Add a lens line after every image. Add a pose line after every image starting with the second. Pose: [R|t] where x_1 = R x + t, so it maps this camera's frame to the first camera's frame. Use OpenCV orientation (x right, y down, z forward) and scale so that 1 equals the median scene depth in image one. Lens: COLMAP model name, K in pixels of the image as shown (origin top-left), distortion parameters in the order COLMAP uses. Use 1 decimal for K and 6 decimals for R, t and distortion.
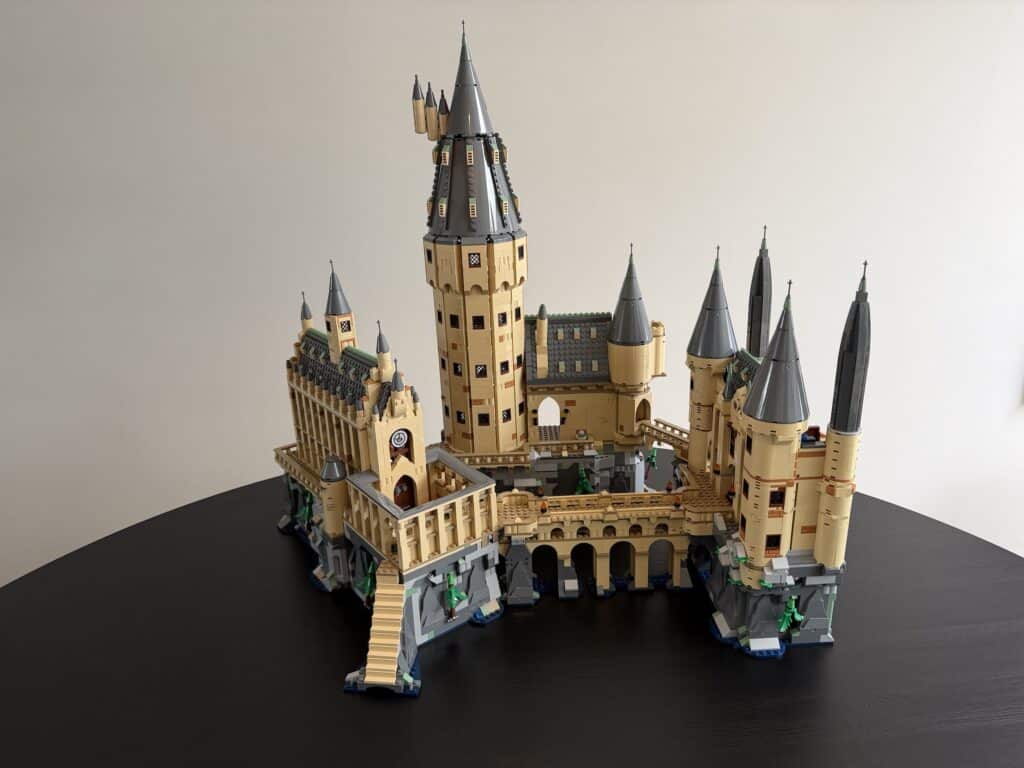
lens RADIAL K [[721.1, 0, 512.2], [0, 721.1, 387.3], [0, 0, 1]] dist [0.154723, -0.368740]
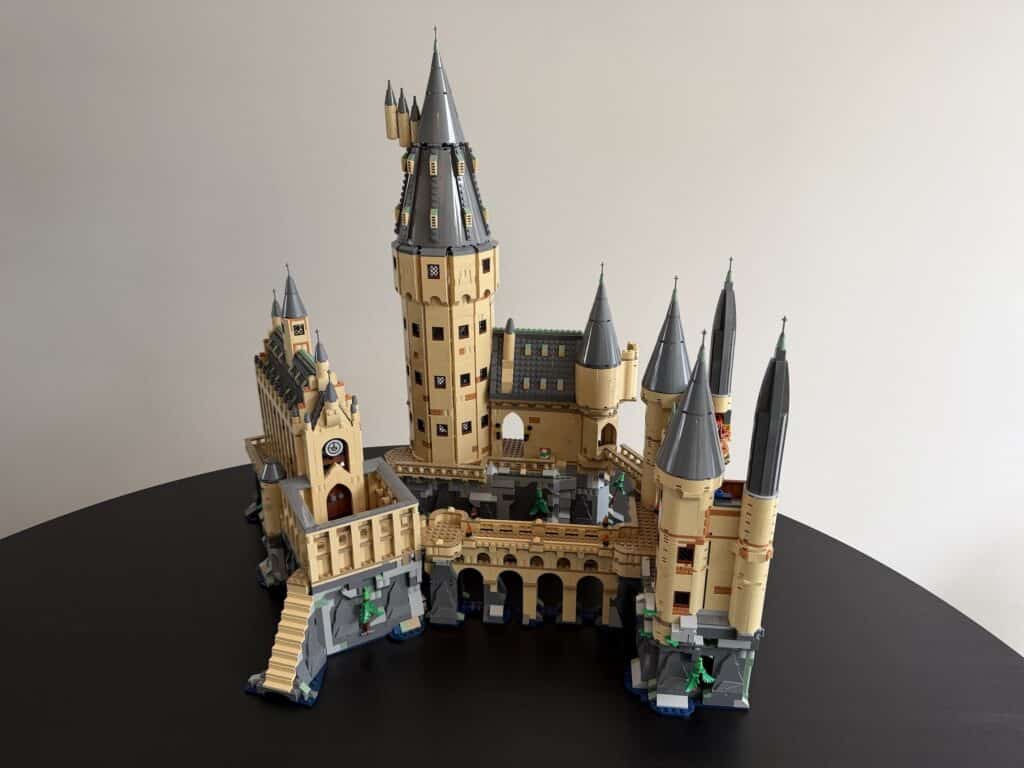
lens RADIAL K [[721.1, 0, 512.2], [0, 721.1, 387.3], [0, 0, 1]] dist [0.154723, -0.368740]
pose [[0.989031, 0.084638, -0.121056, 0.190524], [-0.080594, 0.996025, 0.037926, -0.066380], [0.123785, -0.027754, 0.991921, 0.032873]]
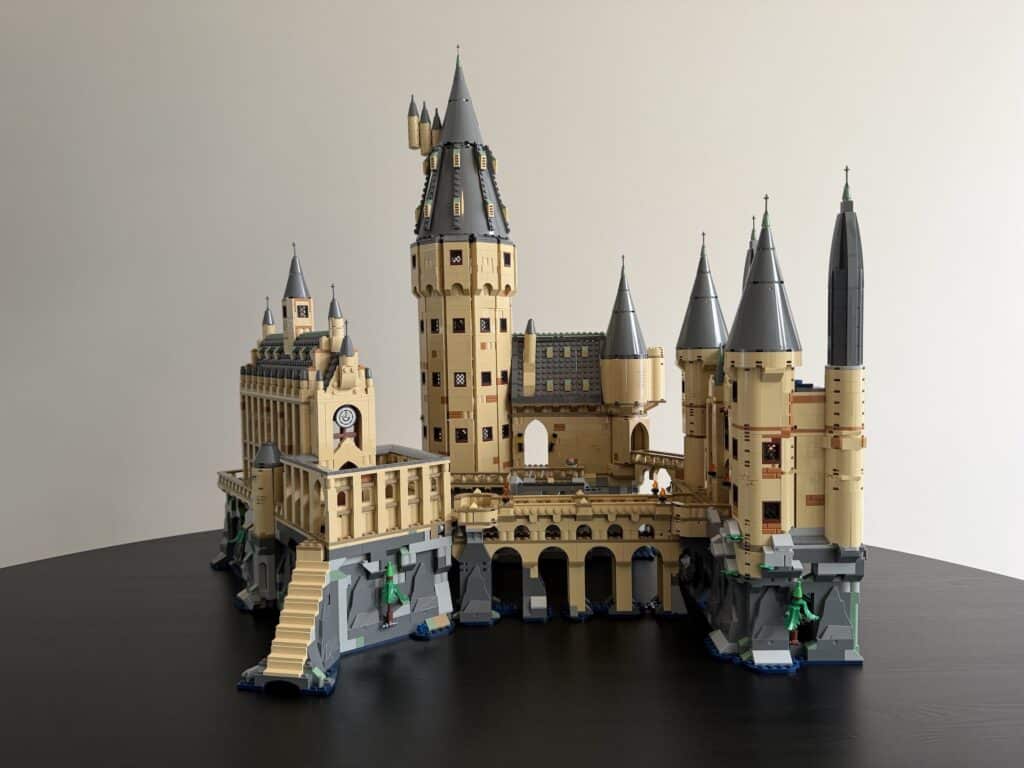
lens RADIAL K [[721.1, 0, 512.2], [0, 721.1, 387.3], [0, 0, 1]] dist [0.154723, -0.368740]
pose [[0.996744, 0.023902, -0.077003, 0.103882], [-0.044340, 0.960161, -0.275906, 0.262110], [0.067341, 0.278422, 0.958095, 0.126154]]
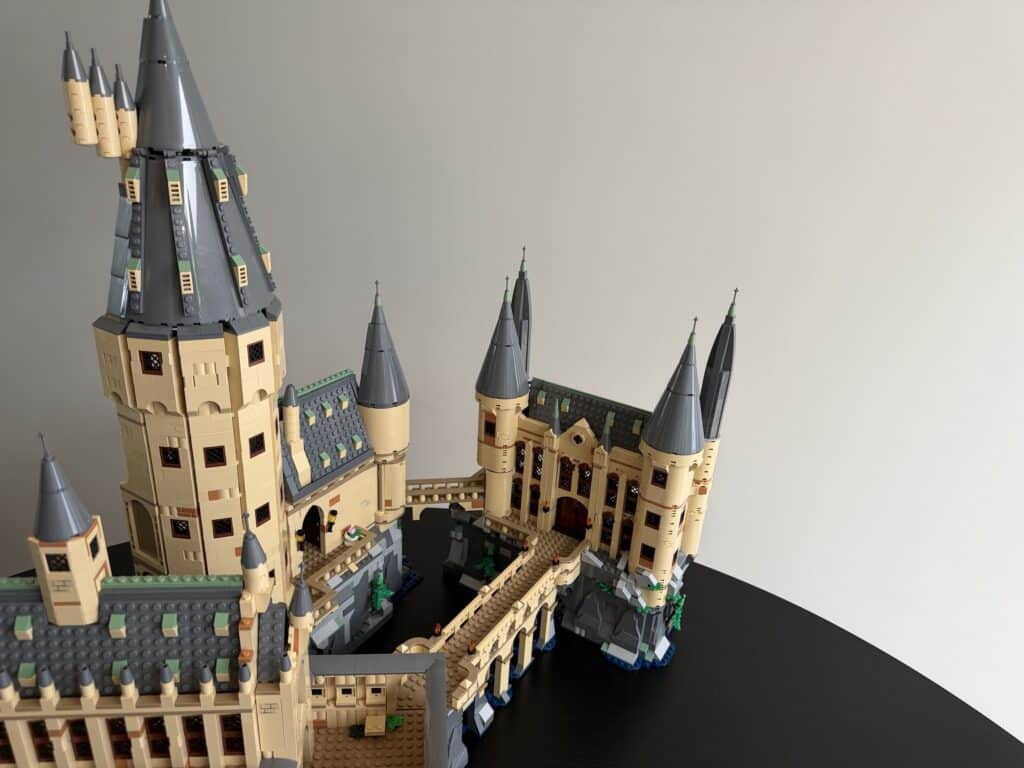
lens RADIAL K [[713.4, 0, 508.3], [0, 713.4, 379.3], [0, 0, 1]] dist [0.071964, -0.131046]
pose [[0.563449, -0.265092, 0.782465, -0.424868], [0.206228, 0.962269, 0.177505, -0.219162], [-0.799997, 0.061352, 0.596859, 0.464285]]
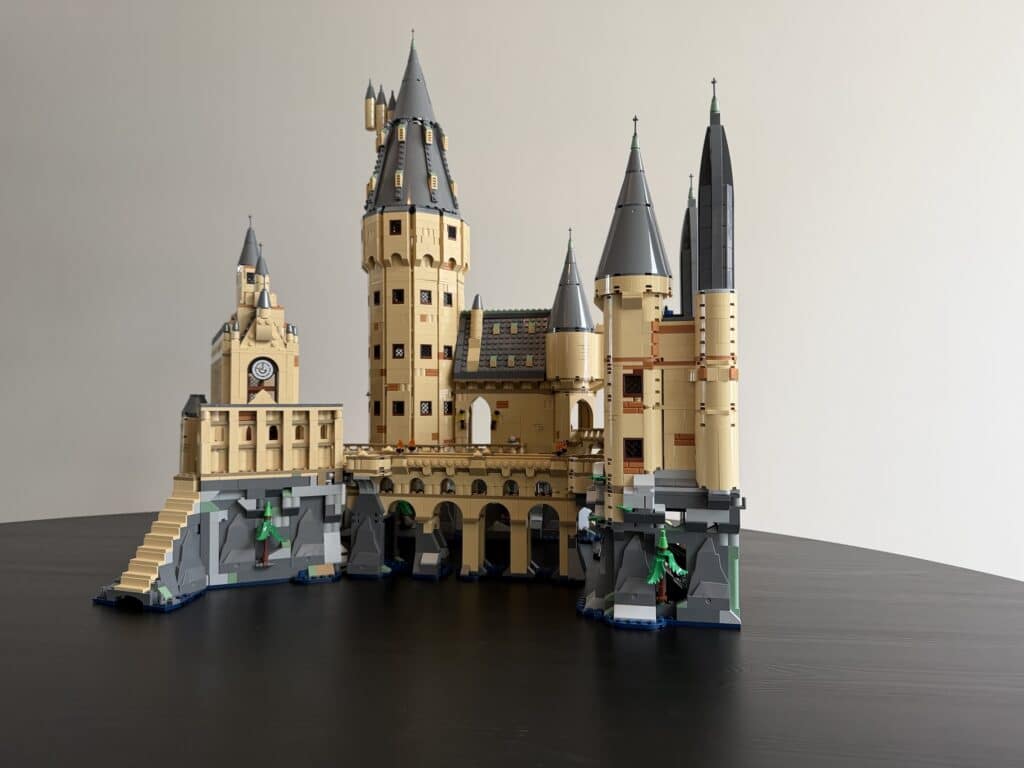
lens RADIAL K [[729.5, 0, 512.6], [0, 729.5, 388.6], [0, 0, 1]] dist [0.168351, -0.384486]
pose [[0.975739, 0.032393, -0.216526, 0.328032], [-0.106563, 0.934204, -0.340450, 0.351952], [0.191251, 0.355264, 0.914992, 0.210206]]
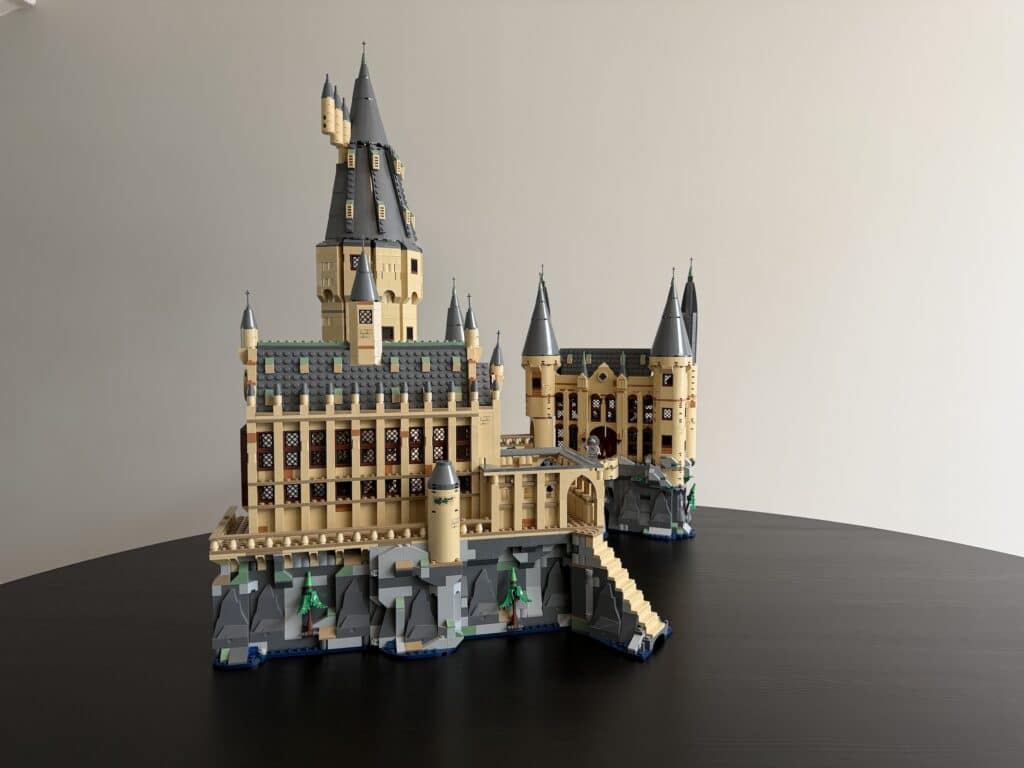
lens RADIAL K [[713.4, 0, 508.3], [0, 713.4, 379.3], [0, 0, 1]] dist [0.071964, -0.131046]
pose [[0.416058, -0.005158, 0.909323, -0.901031], [0.295354, 0.946534, -0.129769, 0.137407], [-0.860036, 0.322563, 0.395337, 0.574175]]
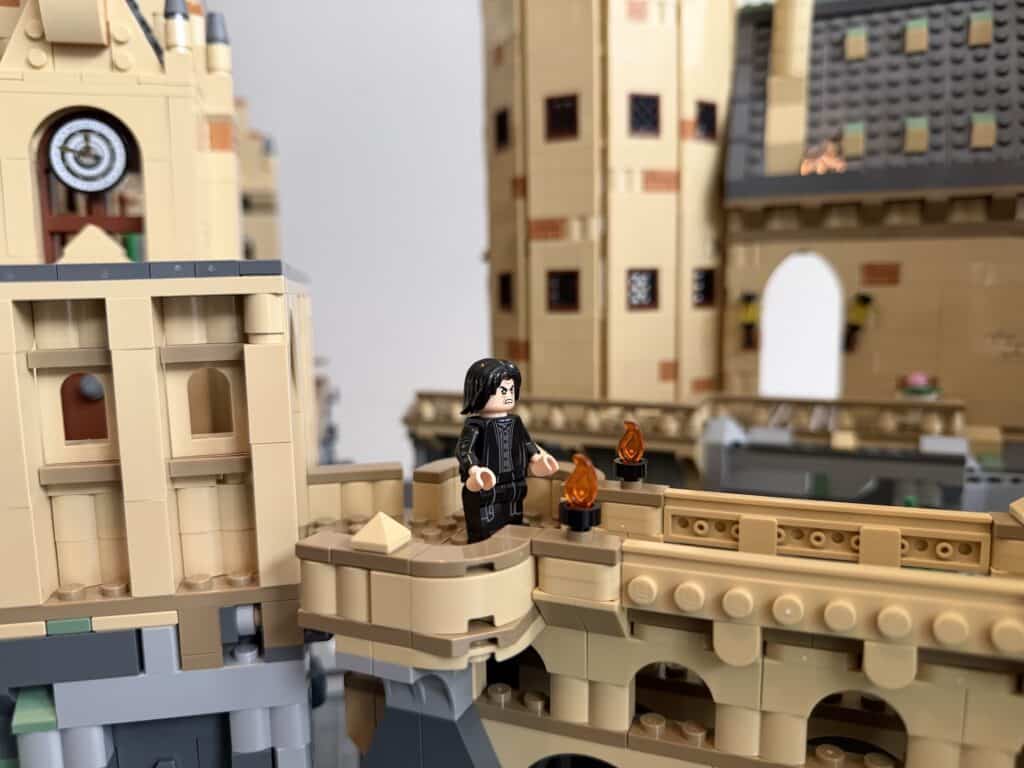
lens RADIAL K [[767.4, 0, 510.0], [0, 767.4, 396.0], [0, 0, 1]] dist [0.003350, -0.087573]
pose [[0.906382, 0.077375, -0.415313, 0.088362], [-0.158169, 0.973735, -0.163777, 0.162510], [0.391732, 0.214134, 0.894814, 0.789553]]
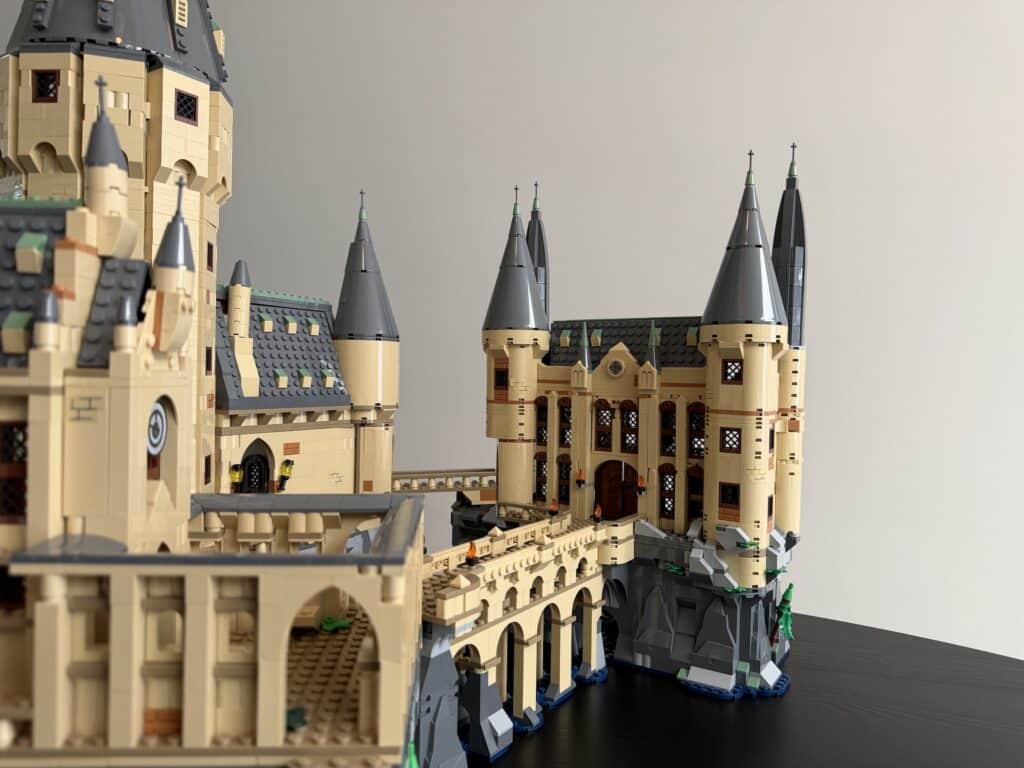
lens RADIAL K [[721.1, 0, 512.2], [0, 721.1, 387.3], [0, 0, 1]] dist [0.154723, -0.368740]
pose [[0.585123, 0.033151, 0.810267, -0.317834], [0.238149, 0.948084, -0.210765, 0.157528], [-0.775188, 0.316288, 0.546851, 0.631170]]
